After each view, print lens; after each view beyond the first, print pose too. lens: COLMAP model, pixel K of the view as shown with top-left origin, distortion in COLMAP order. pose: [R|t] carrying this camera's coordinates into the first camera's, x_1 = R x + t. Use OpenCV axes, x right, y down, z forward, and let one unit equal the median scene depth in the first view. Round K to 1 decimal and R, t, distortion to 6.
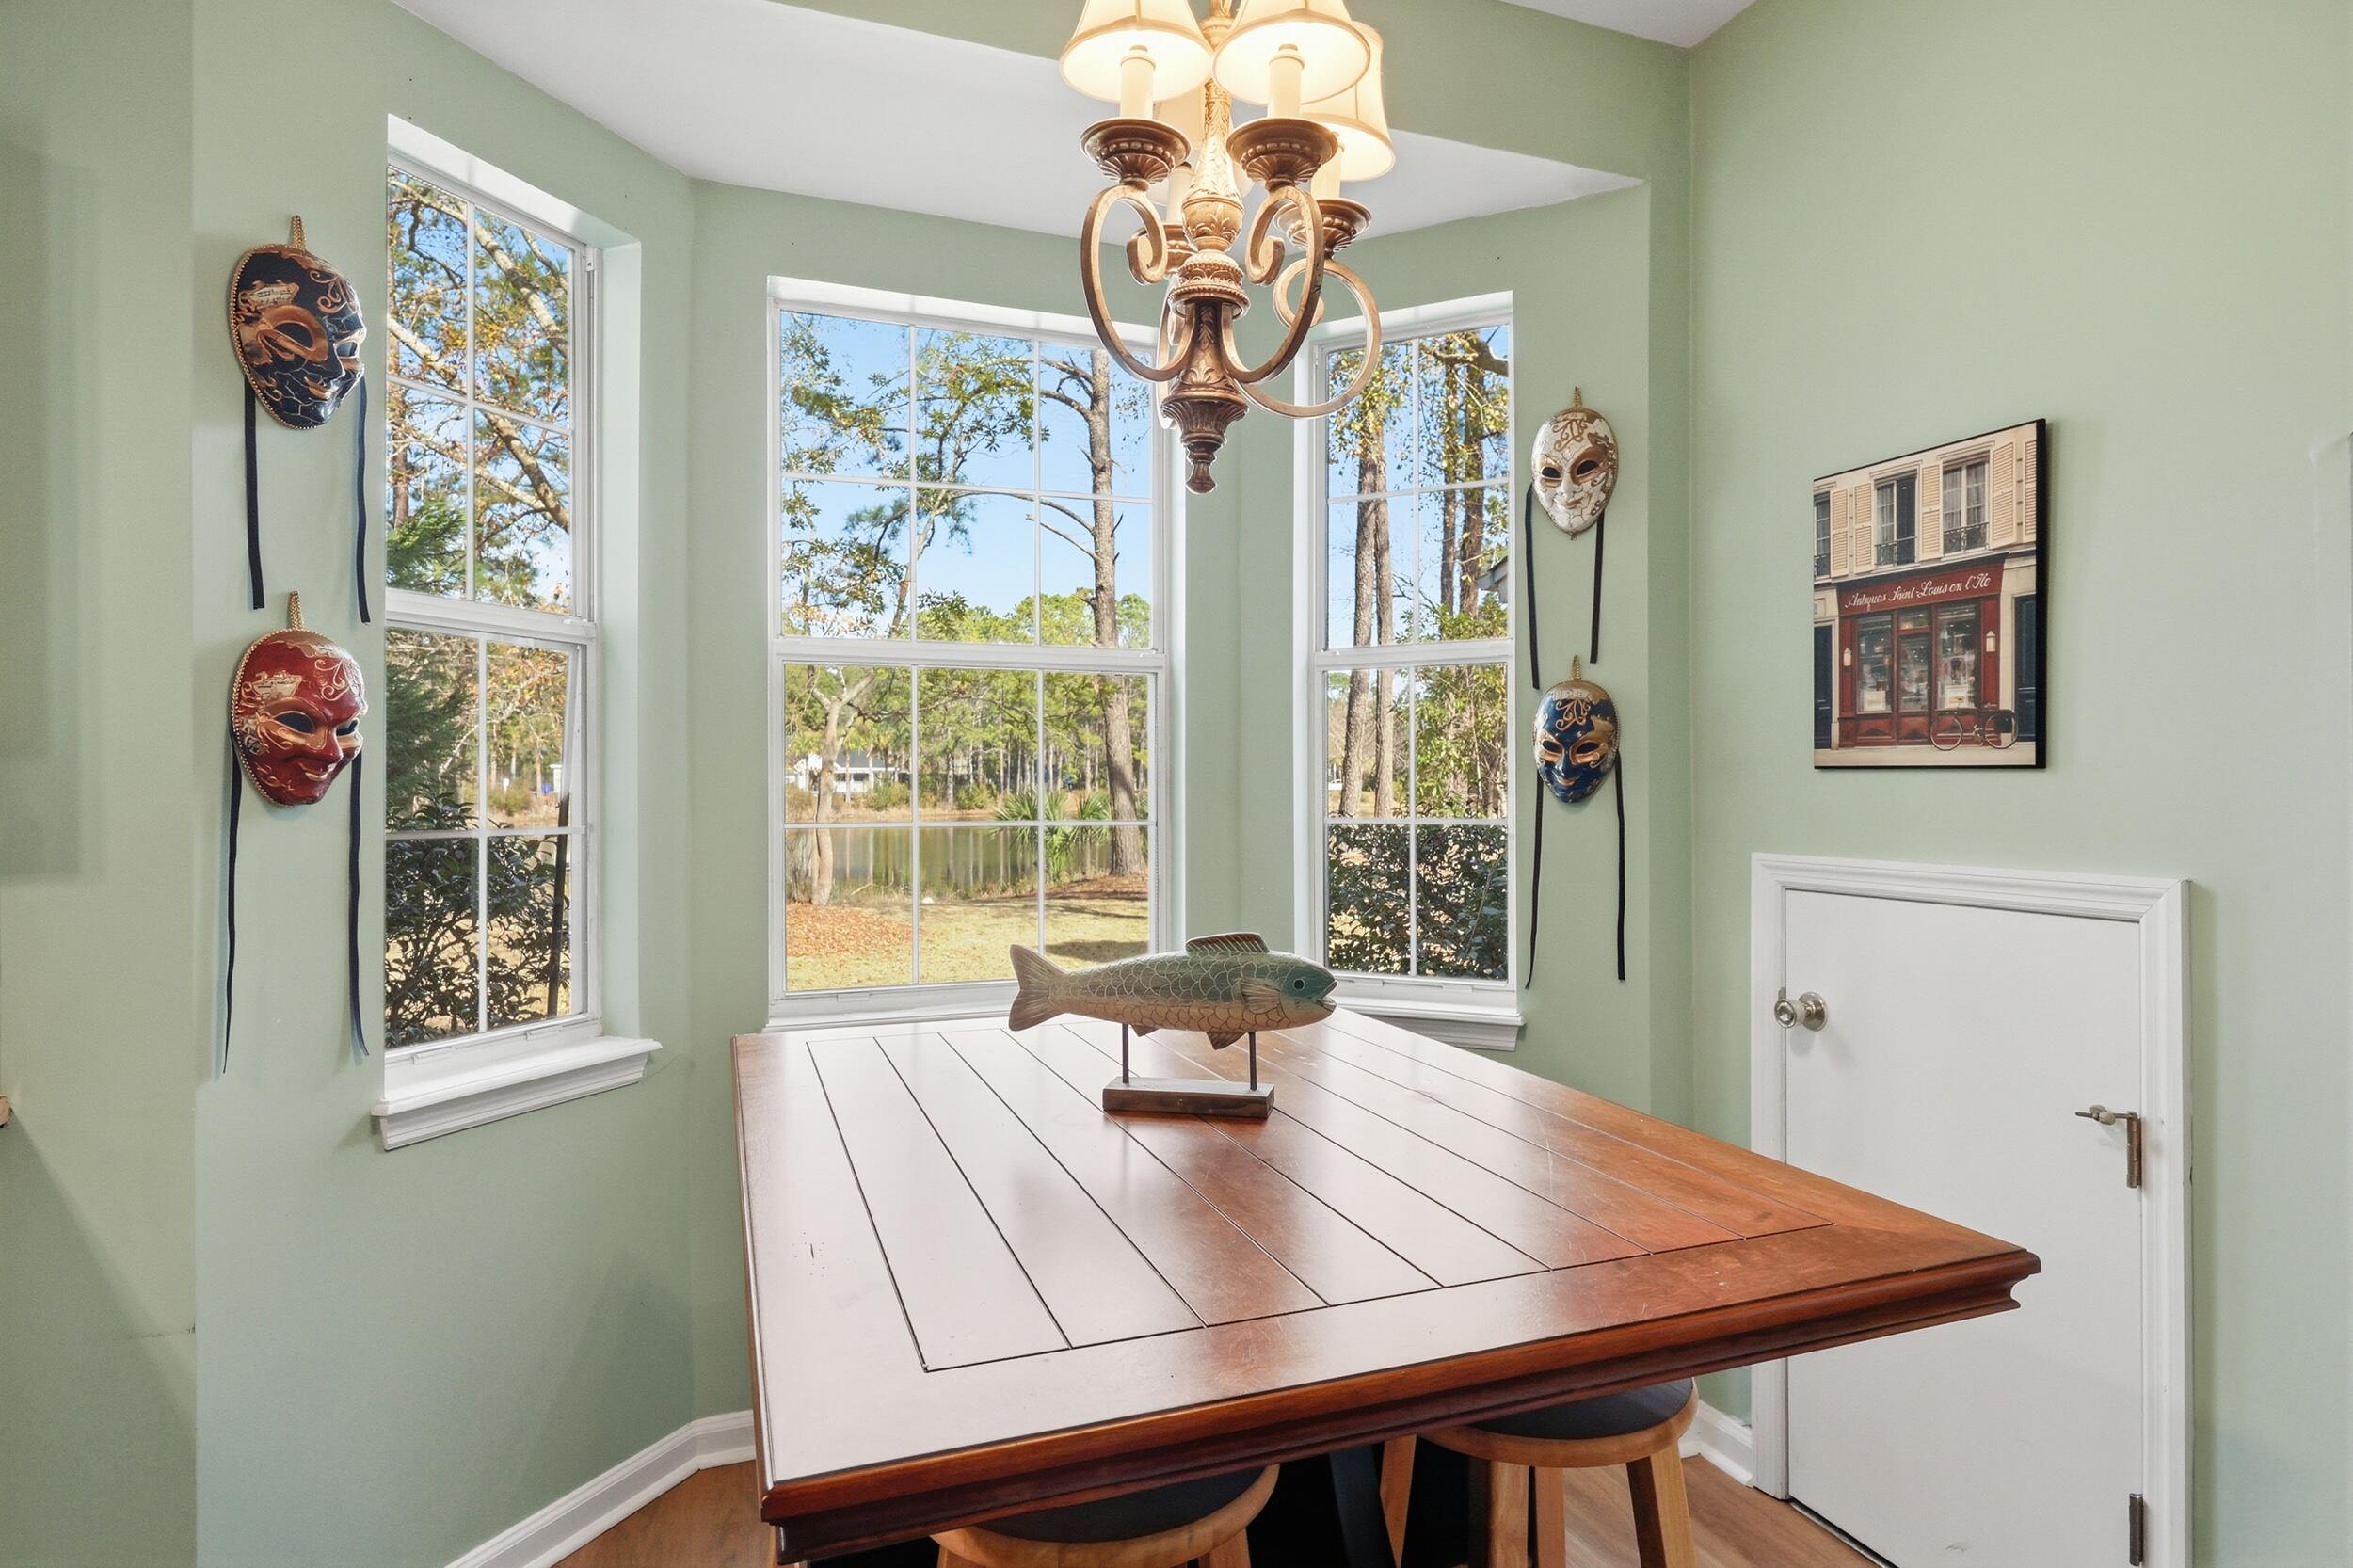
lens RADIAL K [[1230.1, 0, 1174.3], [0, 1230.1, 793.0], [0, 0, 1]] dist [-0.003971, 0.000786]
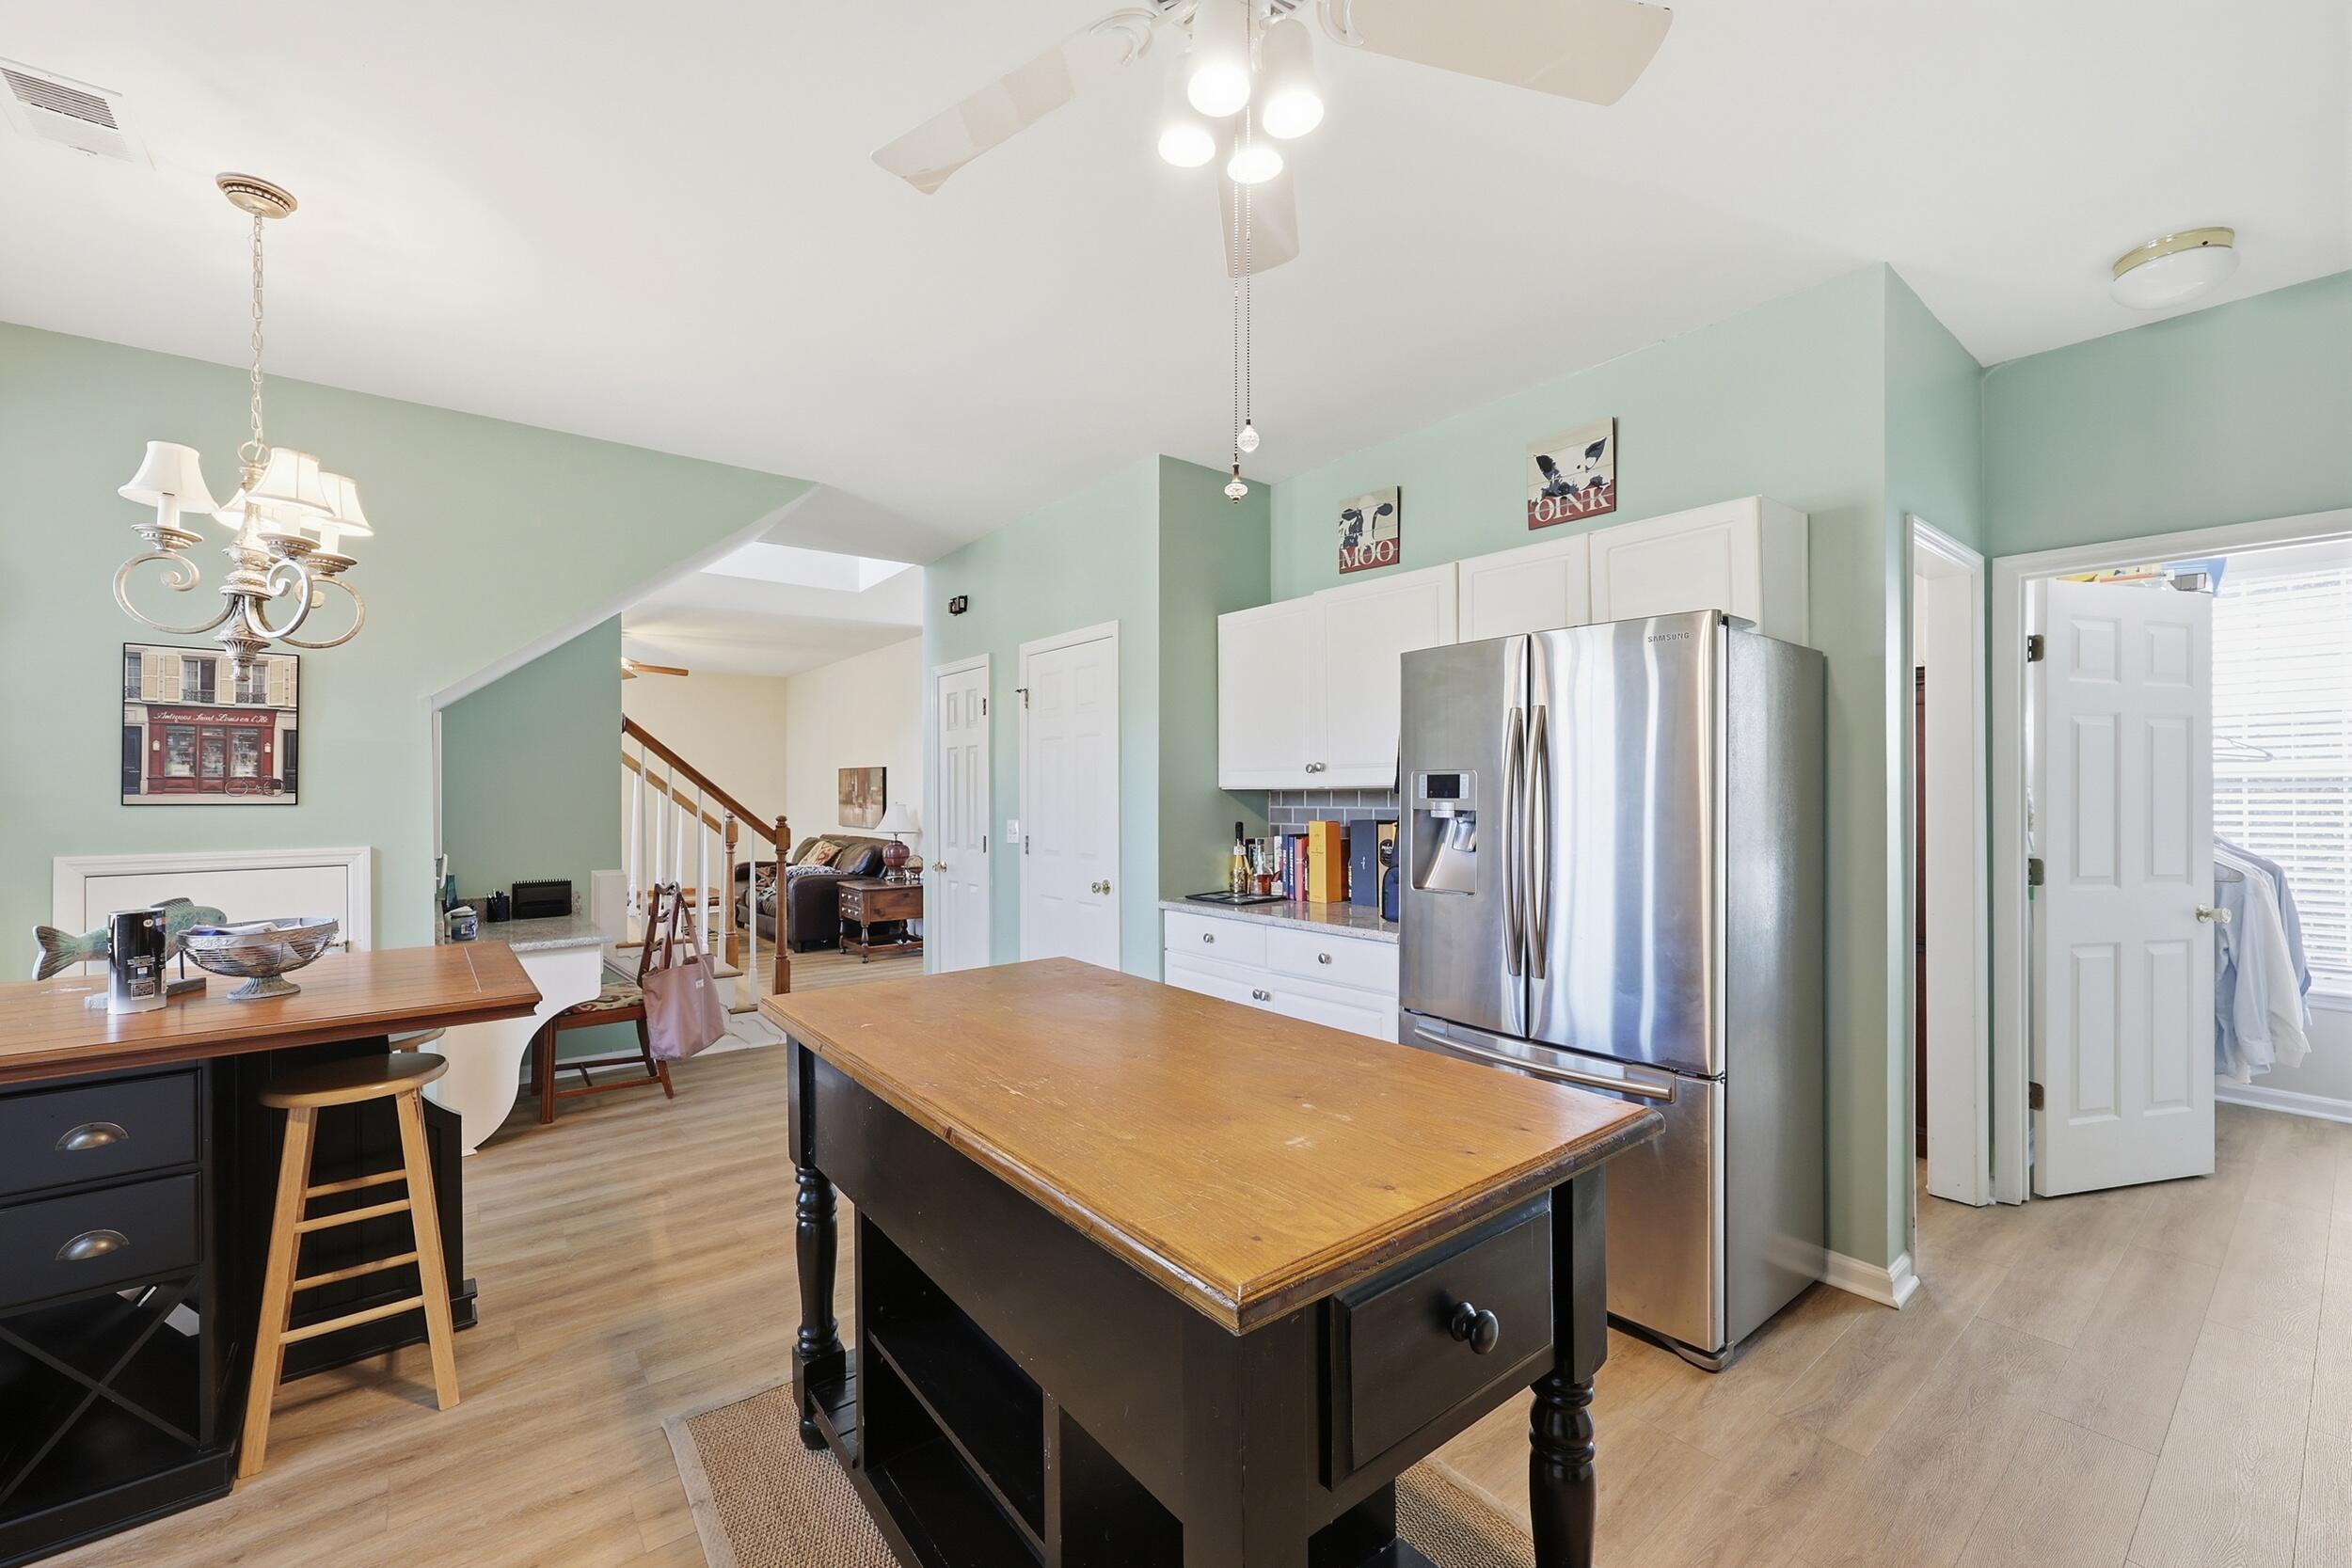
lens RADIAL K [[955.7, 0, 1175.2], [0, 955.7, 786.9], [0, 0, 1]] dist [0.003861, 0.000059]
pose [[-0.315687, 0.005089, 0.948850, -1.288532], [0.011543, 0.999932, -0.001522, -0.027445], [-0.948793, 0.010472, -0.315724, 0.000336]]
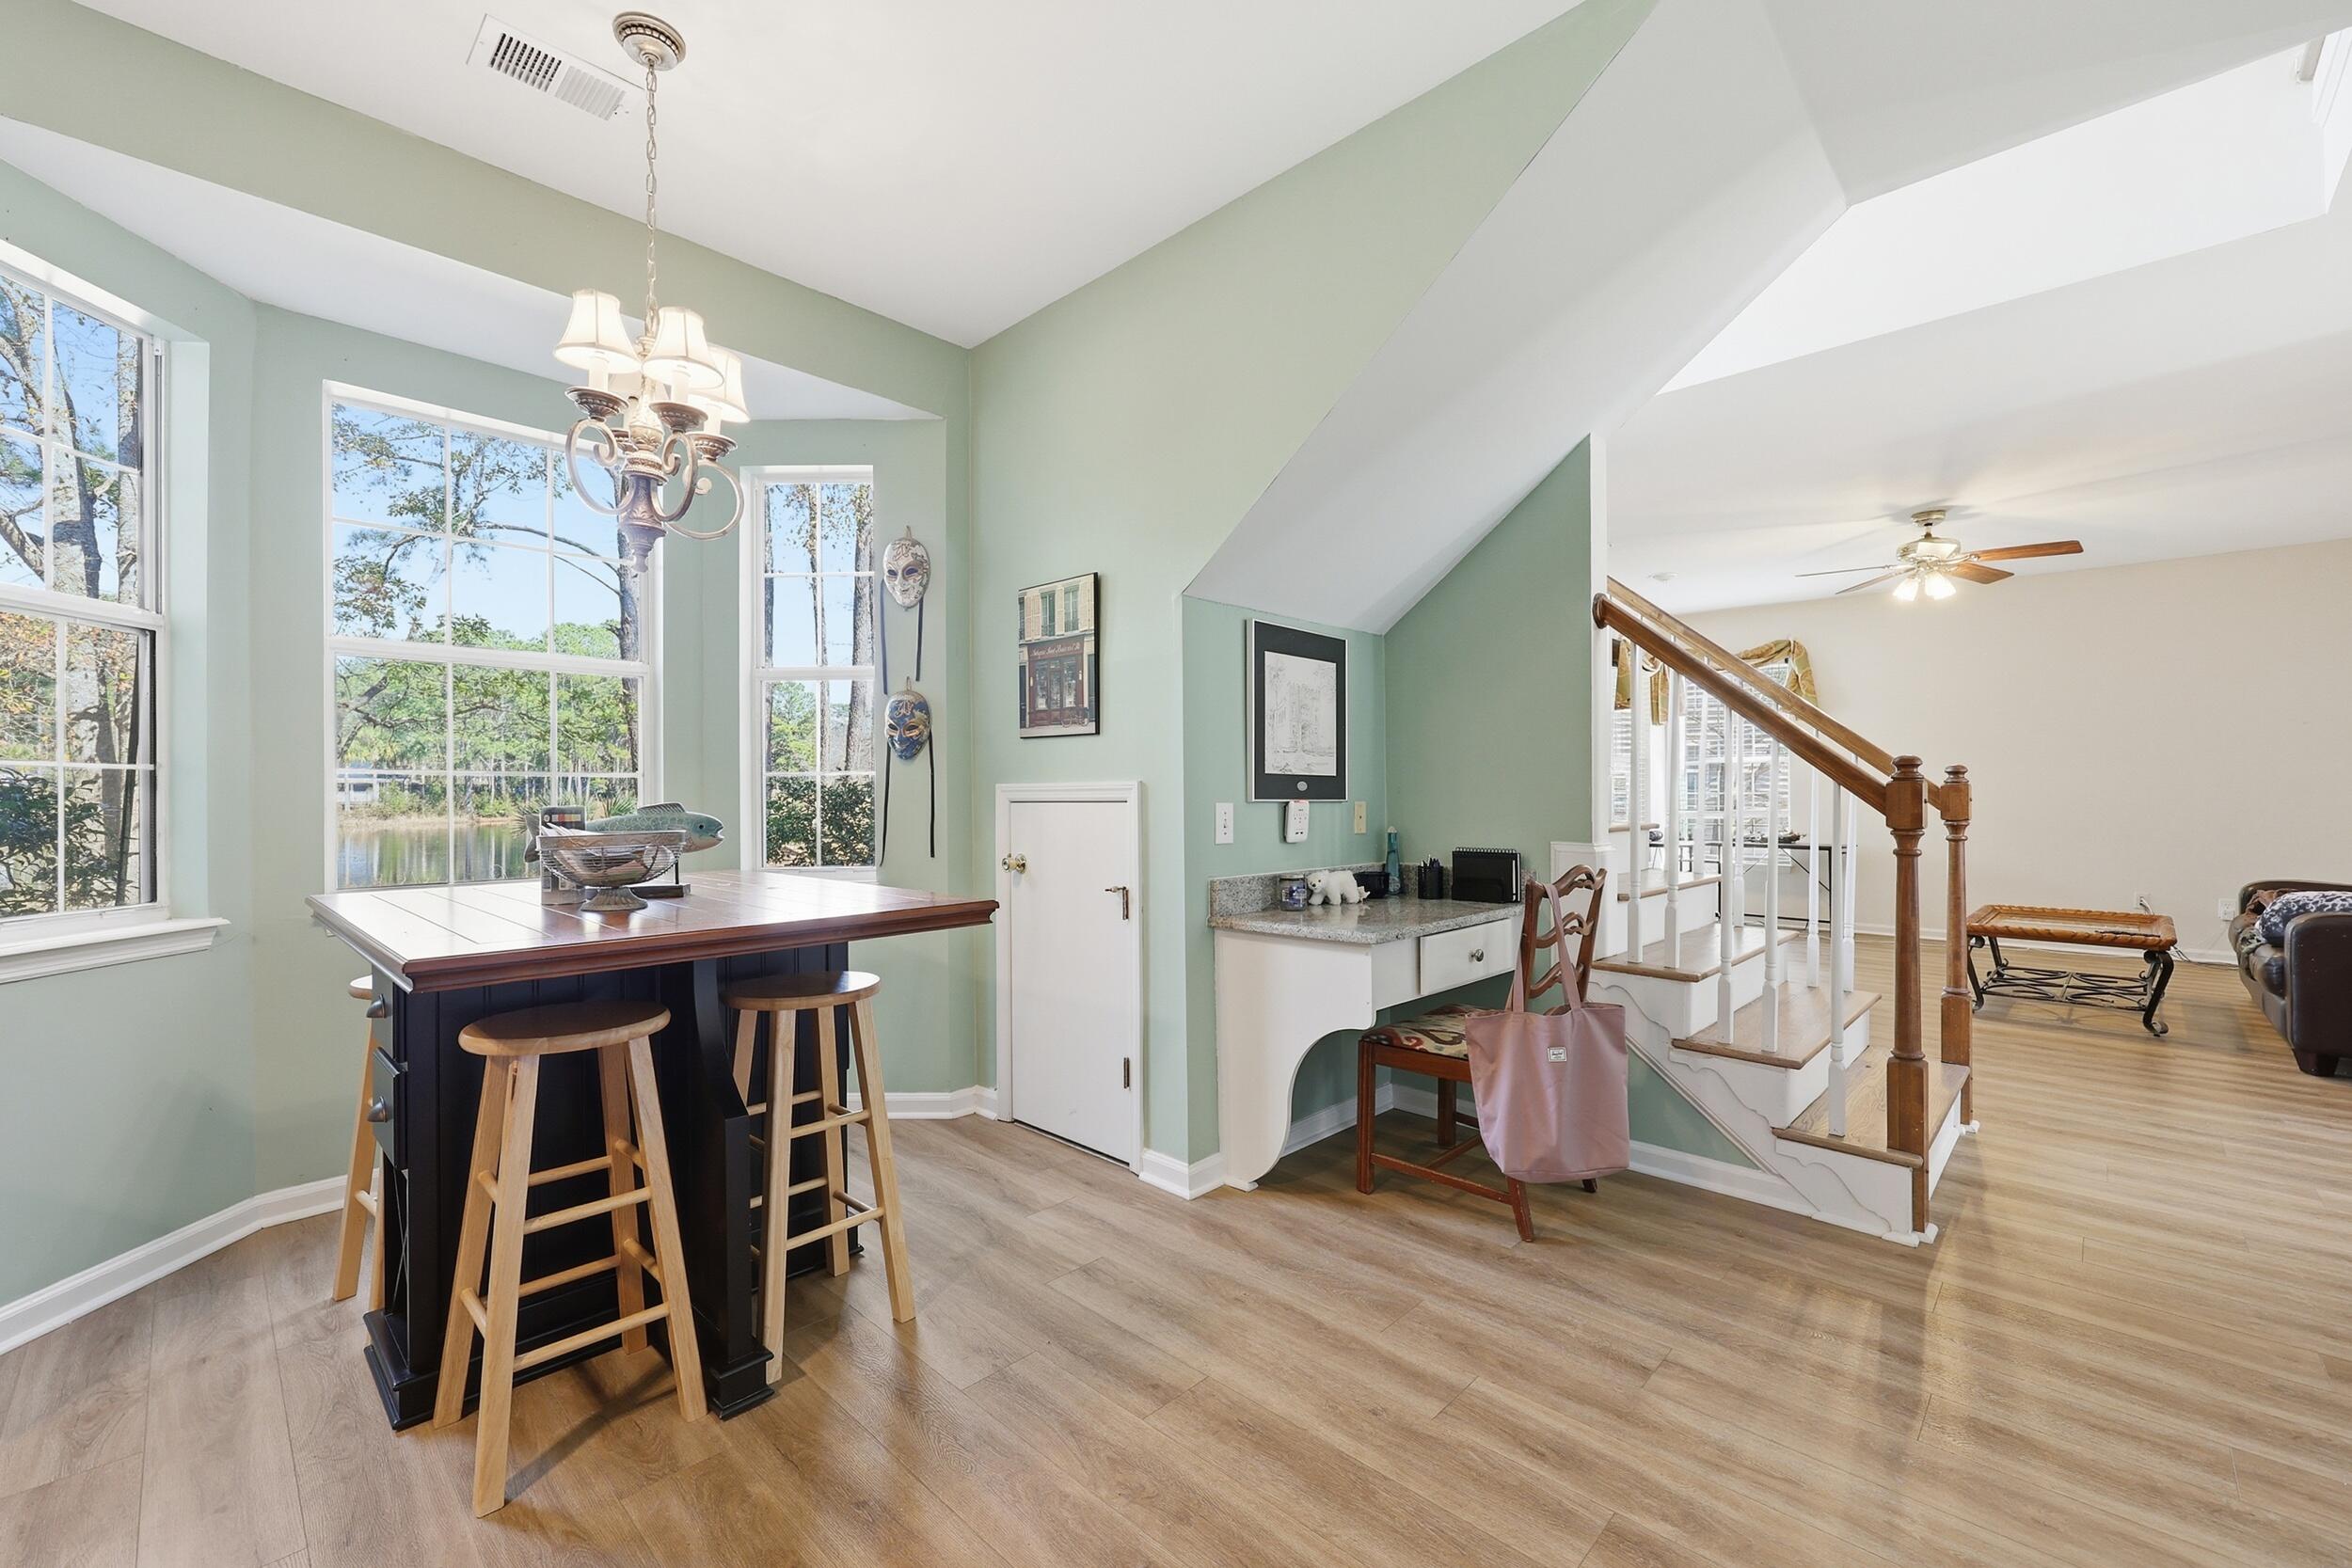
lens RADIAL K [[955.7, 0, 1164.5], [0, 955.7, 792.5], [0, 0, 1]] dist [0.003861, 0.000059]
pose [[0.901147, -0.002609, 0.433506, 0.071158], [0.006570, 0.999949, -0.007639, 0.080059], [-0.433464, 0.009732, 0.901118, -0.471917]]
